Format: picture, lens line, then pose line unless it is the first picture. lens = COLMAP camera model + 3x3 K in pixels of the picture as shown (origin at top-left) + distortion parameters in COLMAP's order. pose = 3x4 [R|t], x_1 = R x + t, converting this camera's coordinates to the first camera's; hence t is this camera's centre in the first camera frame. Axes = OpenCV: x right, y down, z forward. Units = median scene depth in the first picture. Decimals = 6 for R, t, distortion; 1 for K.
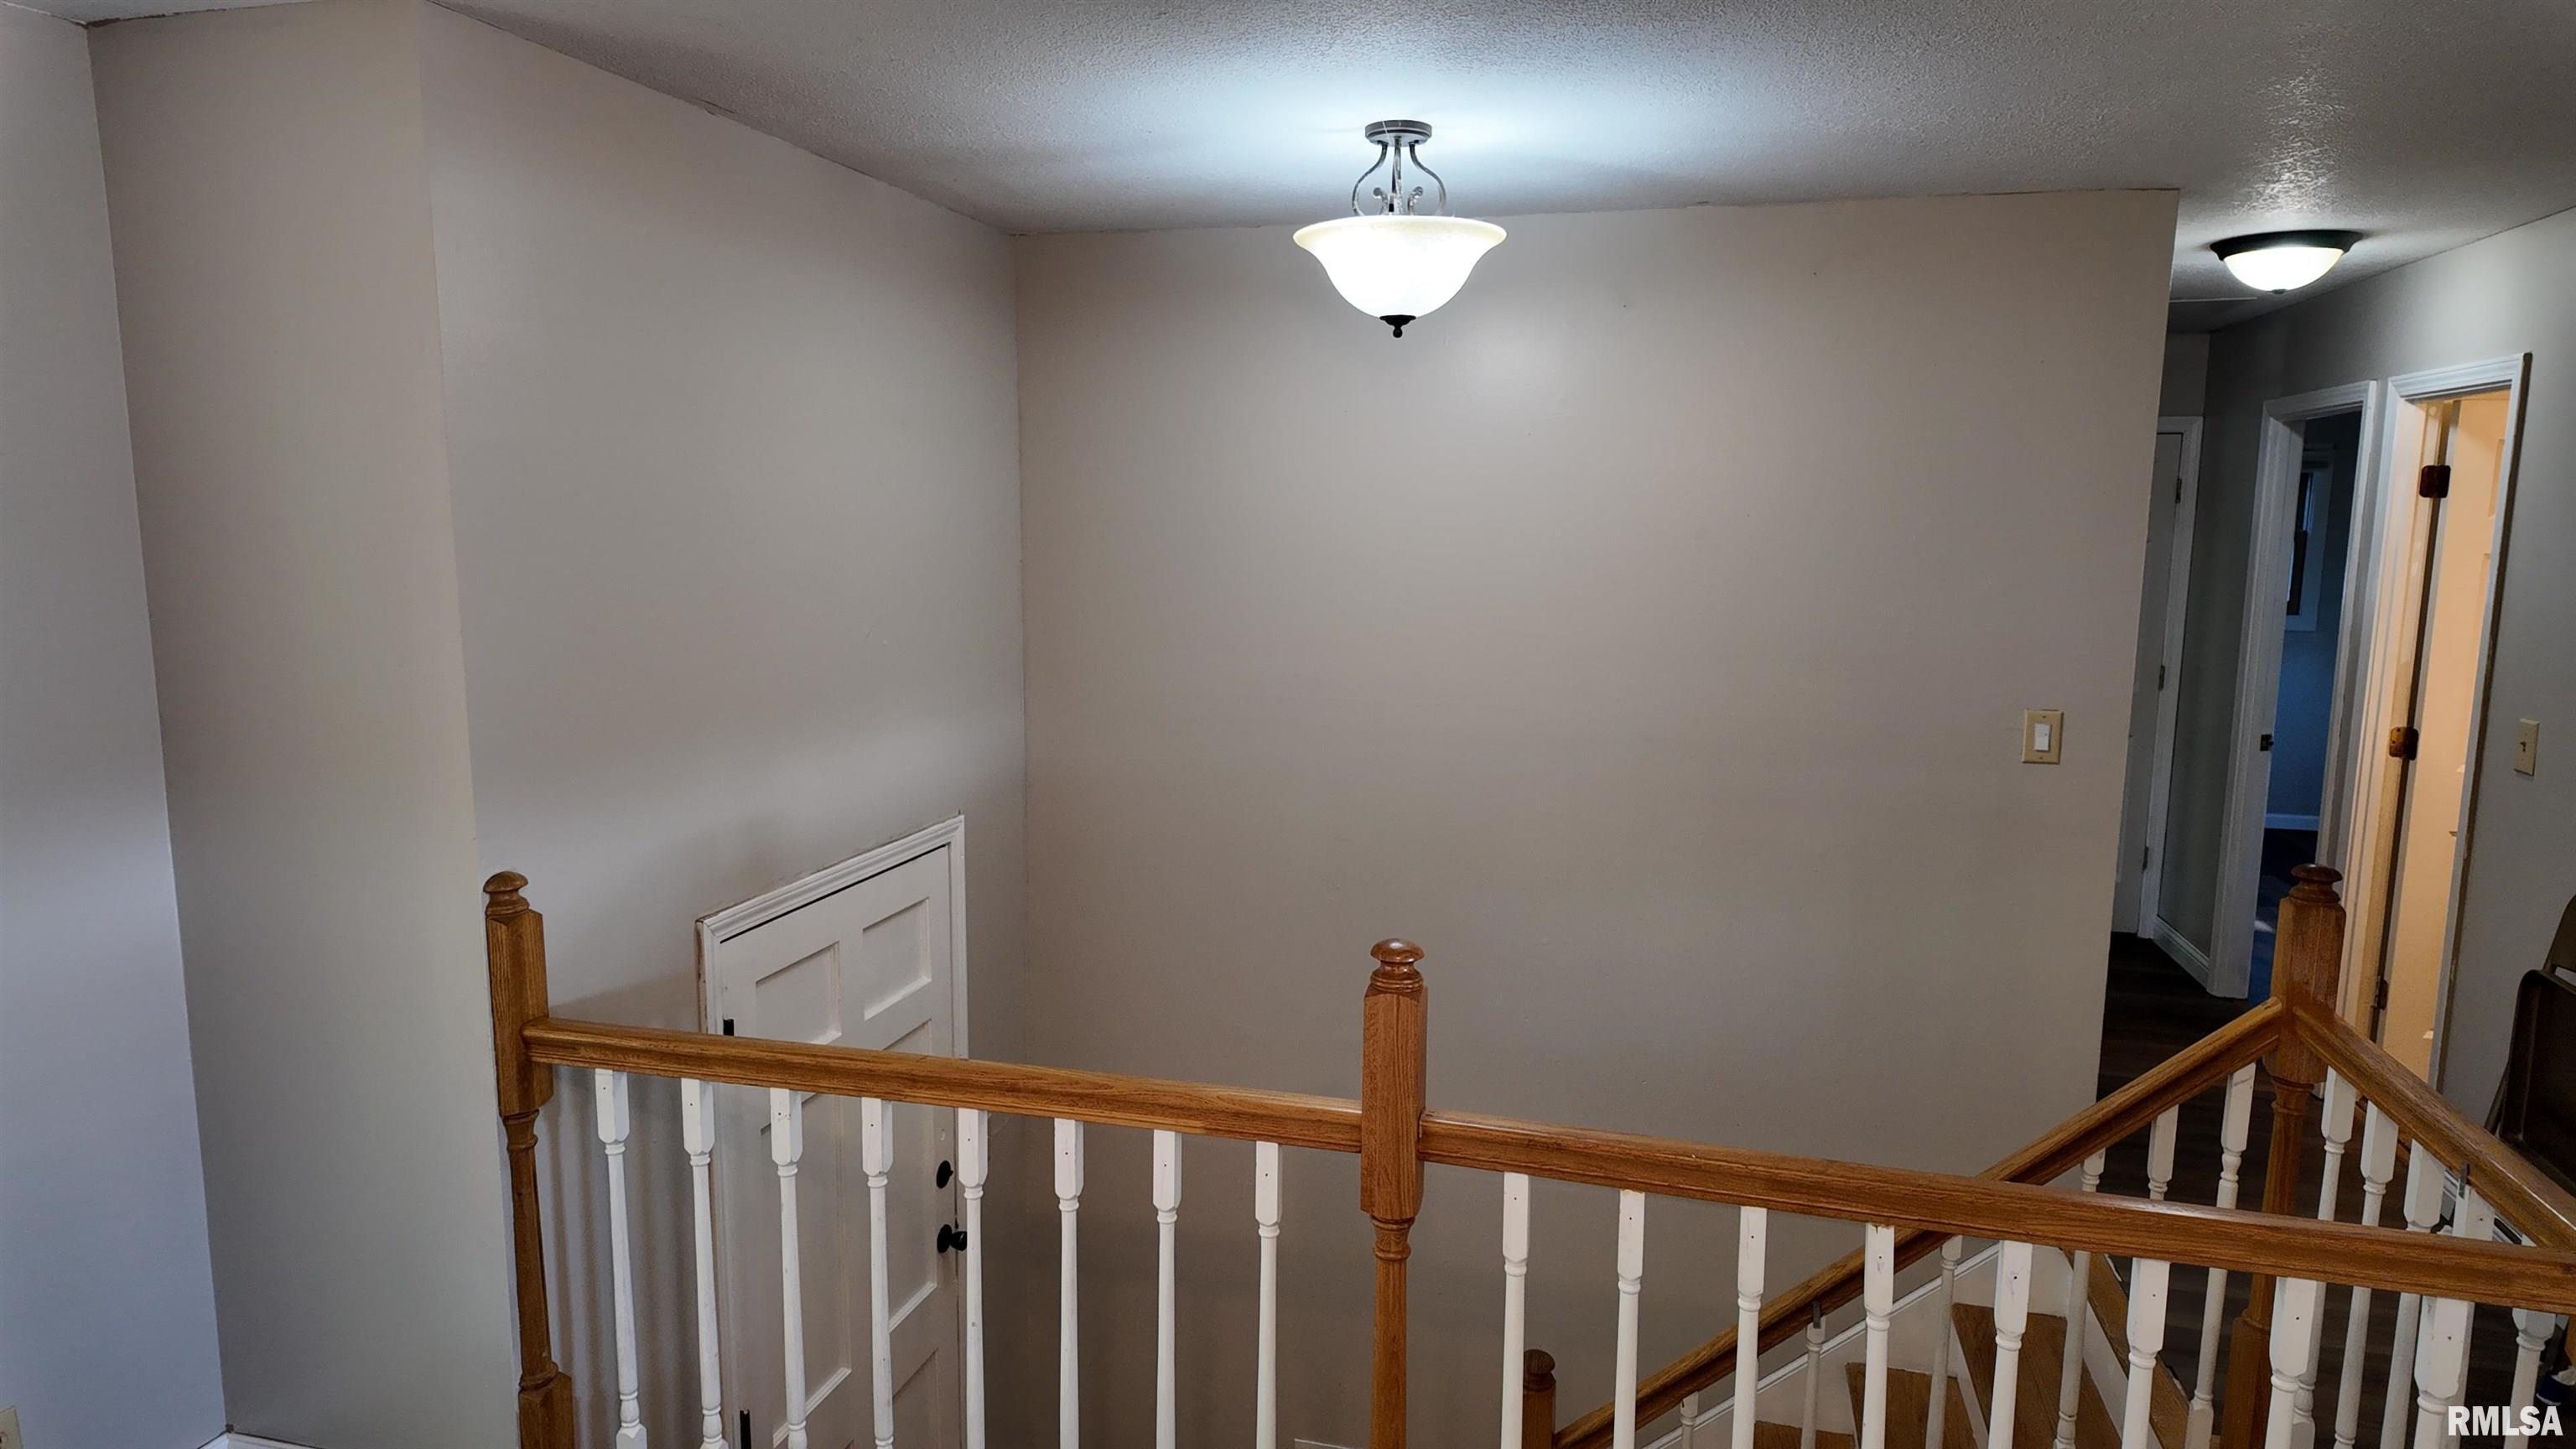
lens RADIAL K [[1481.2, 0, 1288.0], [0, 1481.2, 724.5], [0, 0, 1]] dist [0.054327, -0.057259]
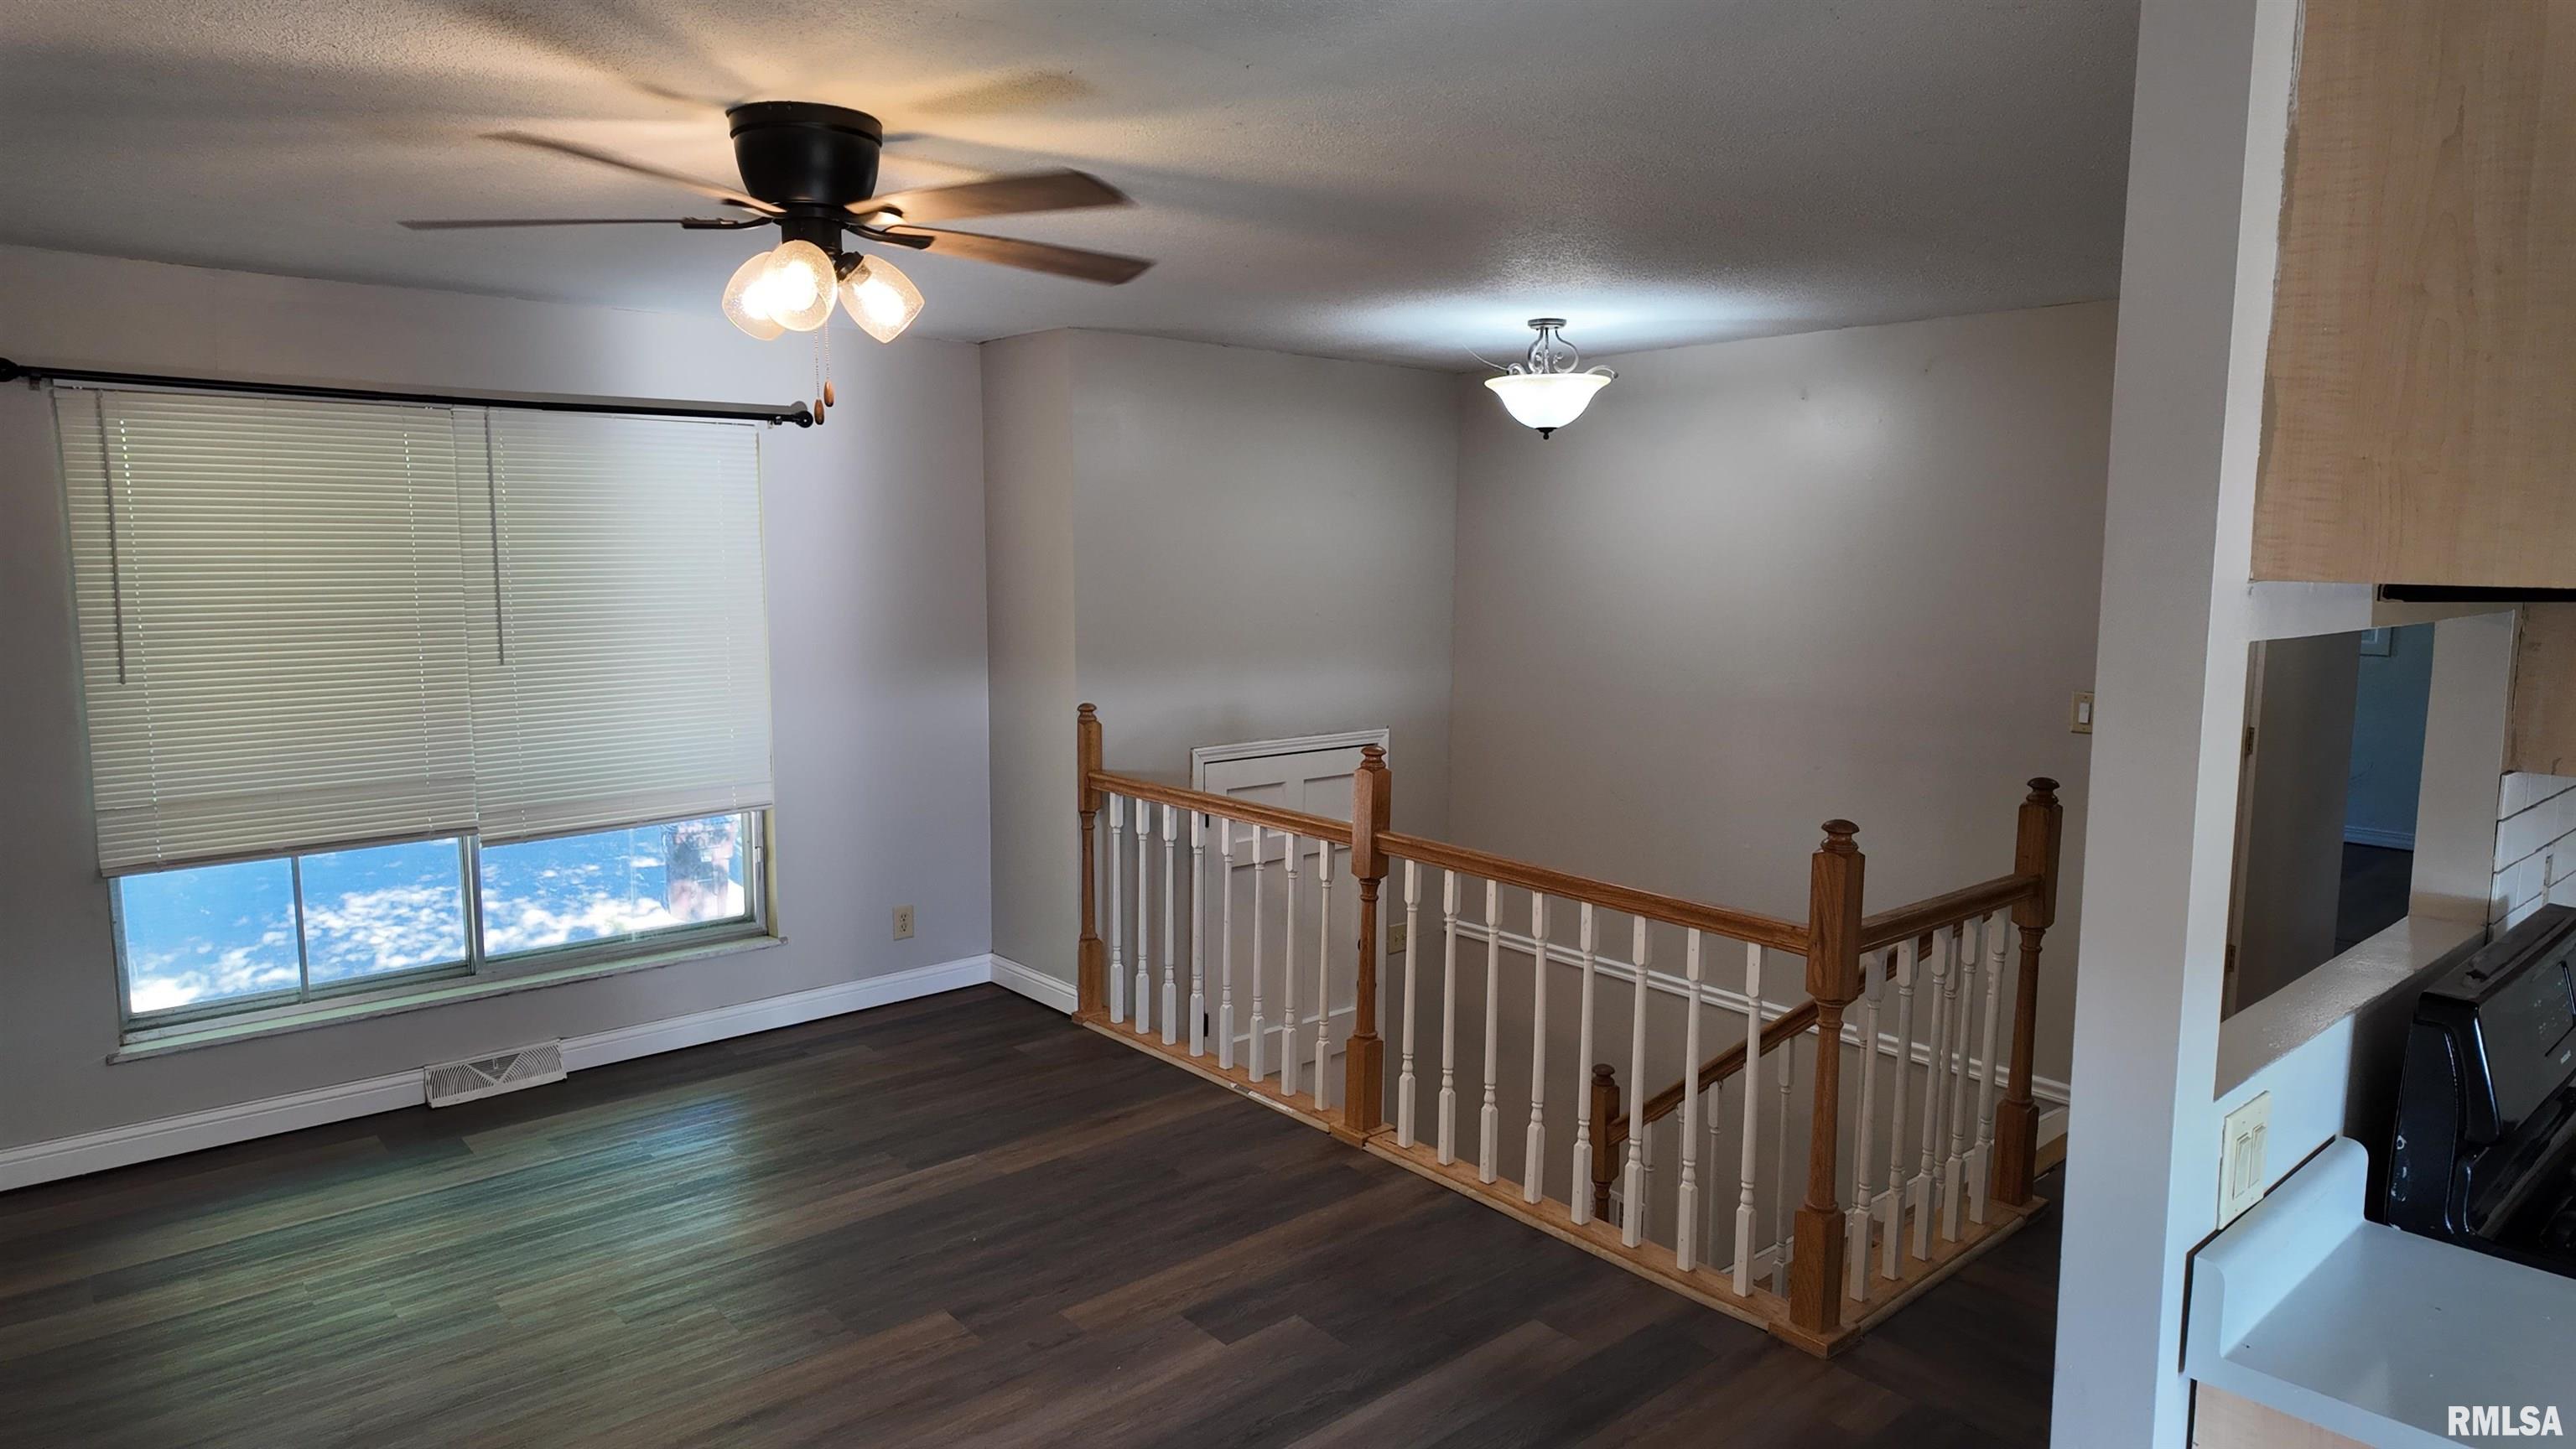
lens RADIAL K [[1481.2, 0, 1288.0], [0, 1481.2, 724.5], [0, 0, 1]] dist [0.054327, -0.057259]
pose [[0.830655, 0.061133, -0.553421, 0.809264], [-0.077780, 0.996949, -0.006617, 0.101973], [0.551328, 0.048541, 0.832875, -0.581552]]
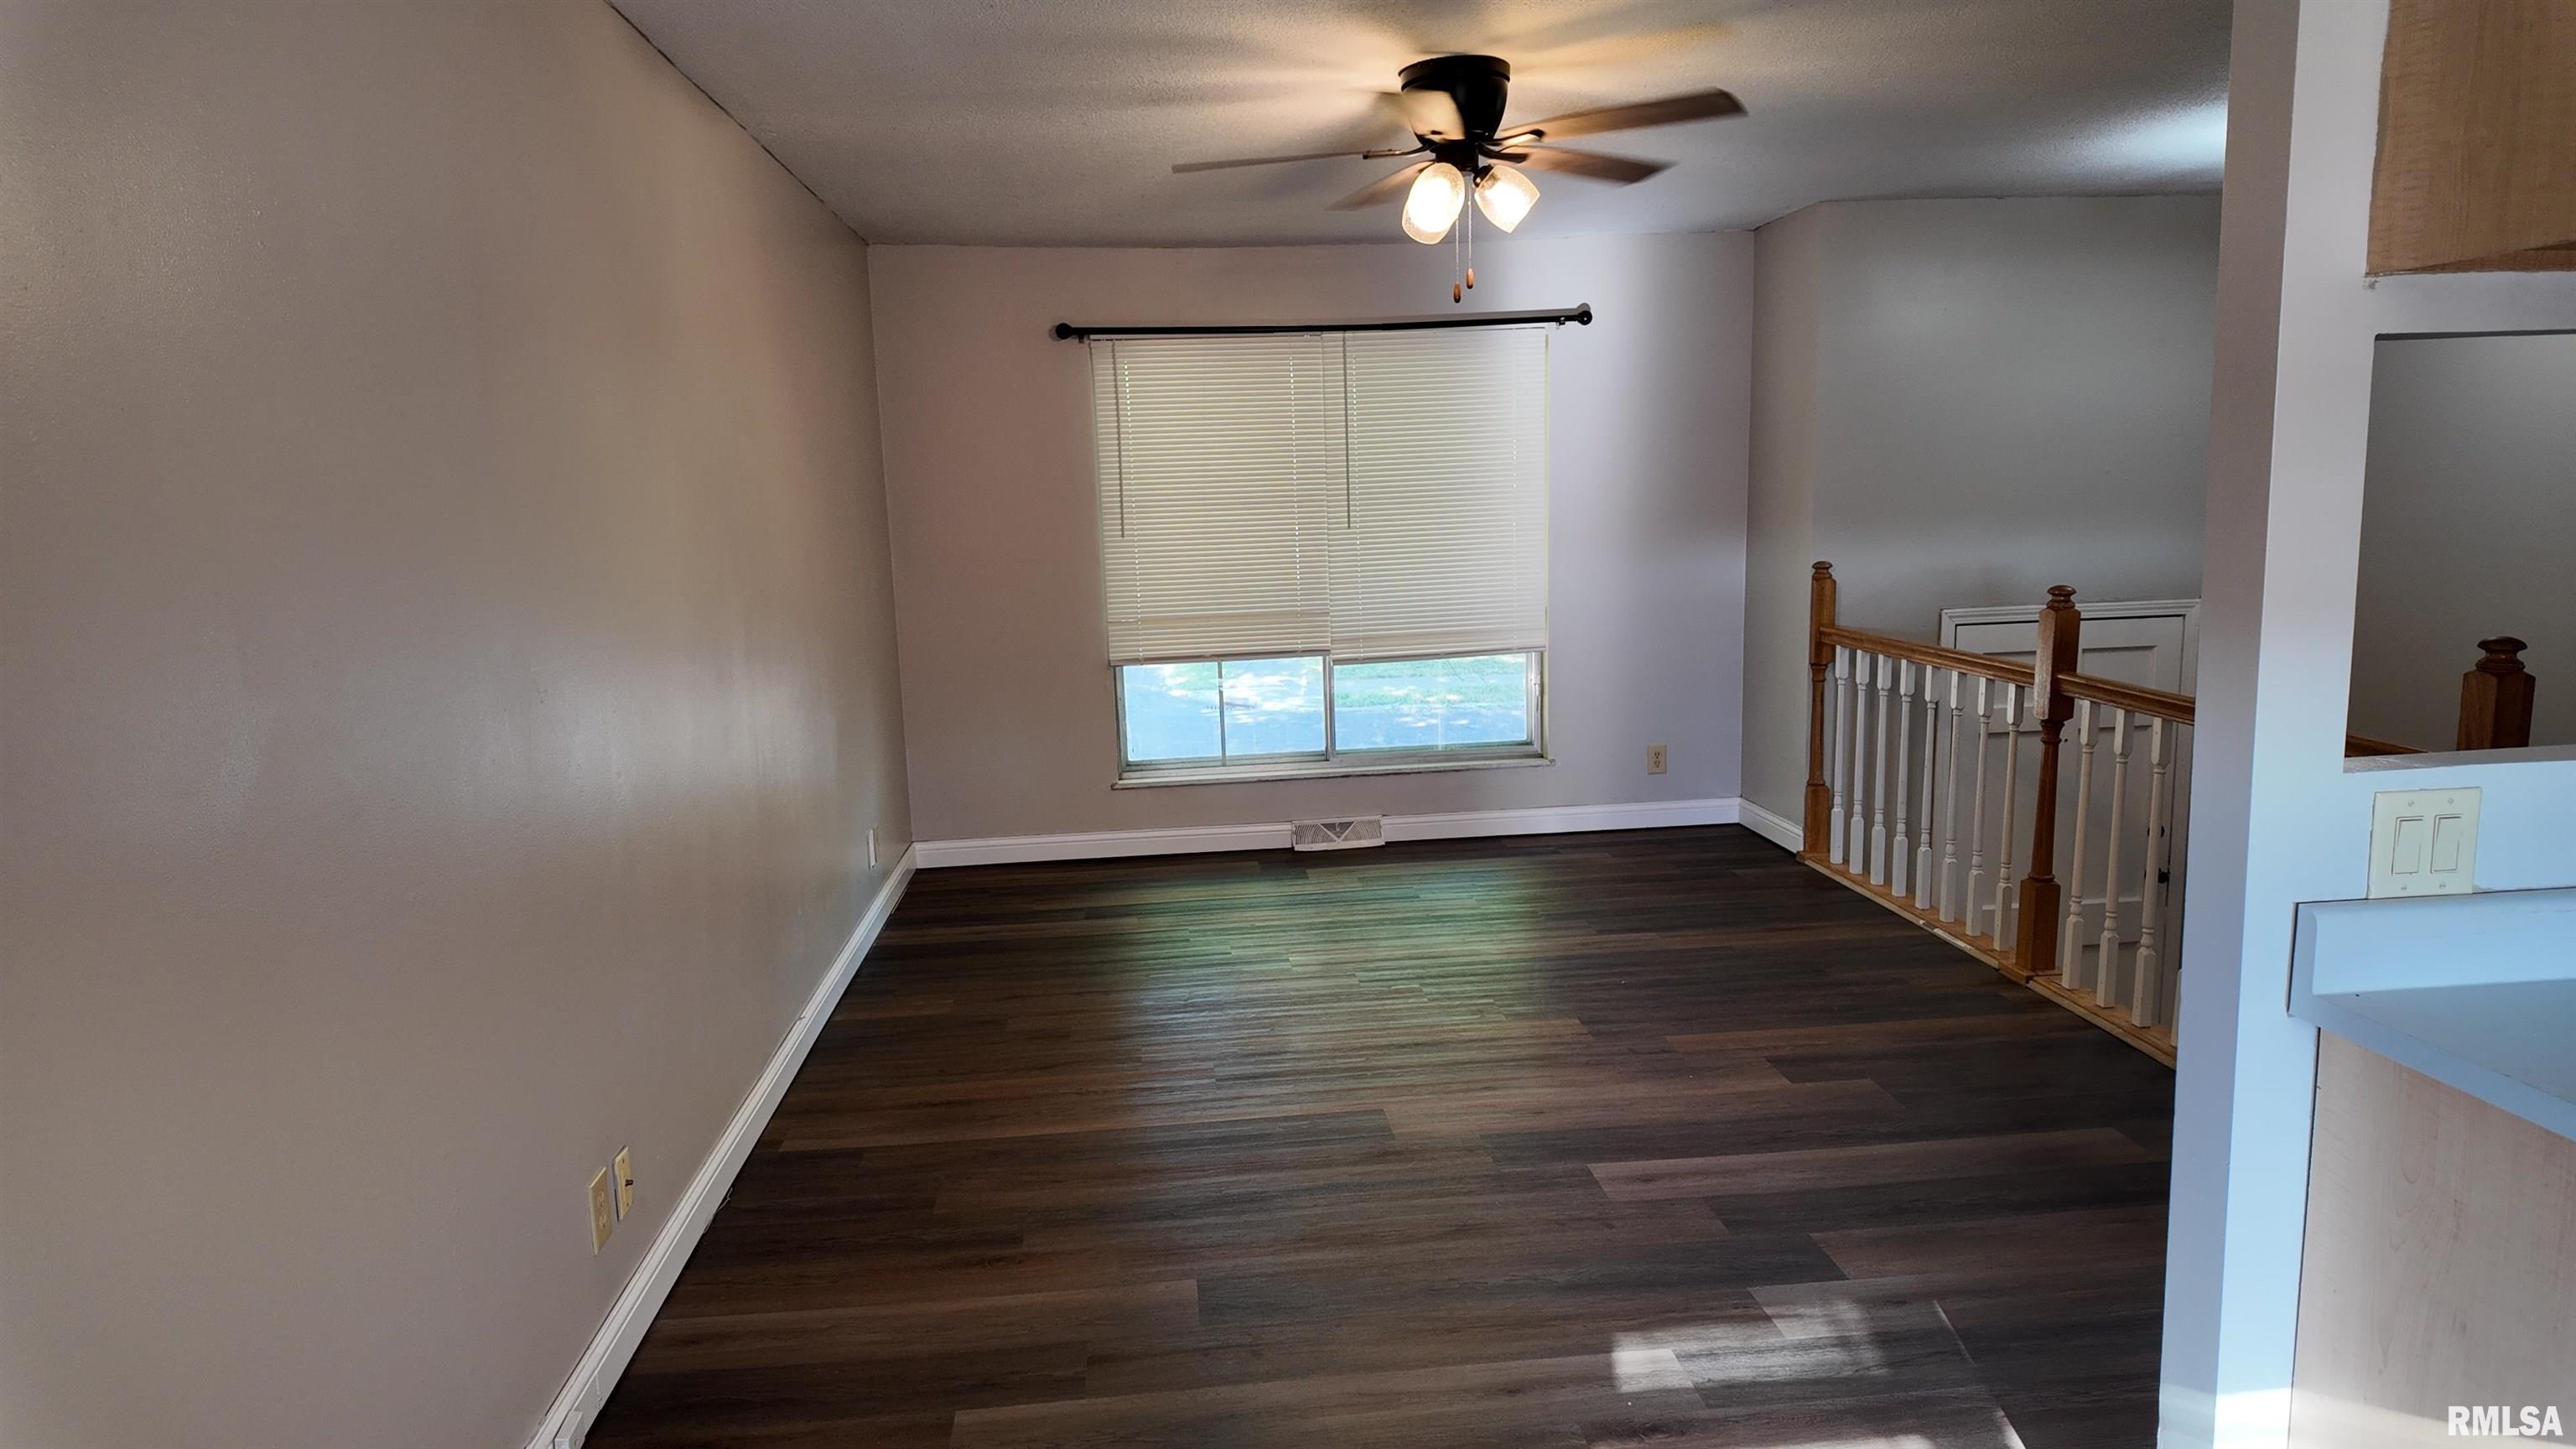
lens RADIAL K [[1481.2, 0, 1288.0], [0, 1481.2, 724.5], [0, 0, 1]] dist [0.054327, -0.057259]
pose [[0.349104, 0.126069, -0.928565, 1.192756], [-0.100095, 0.990257, 0.096813, 0.176746], [0.931723, 0.059147, 0.358322, -0.534267]]
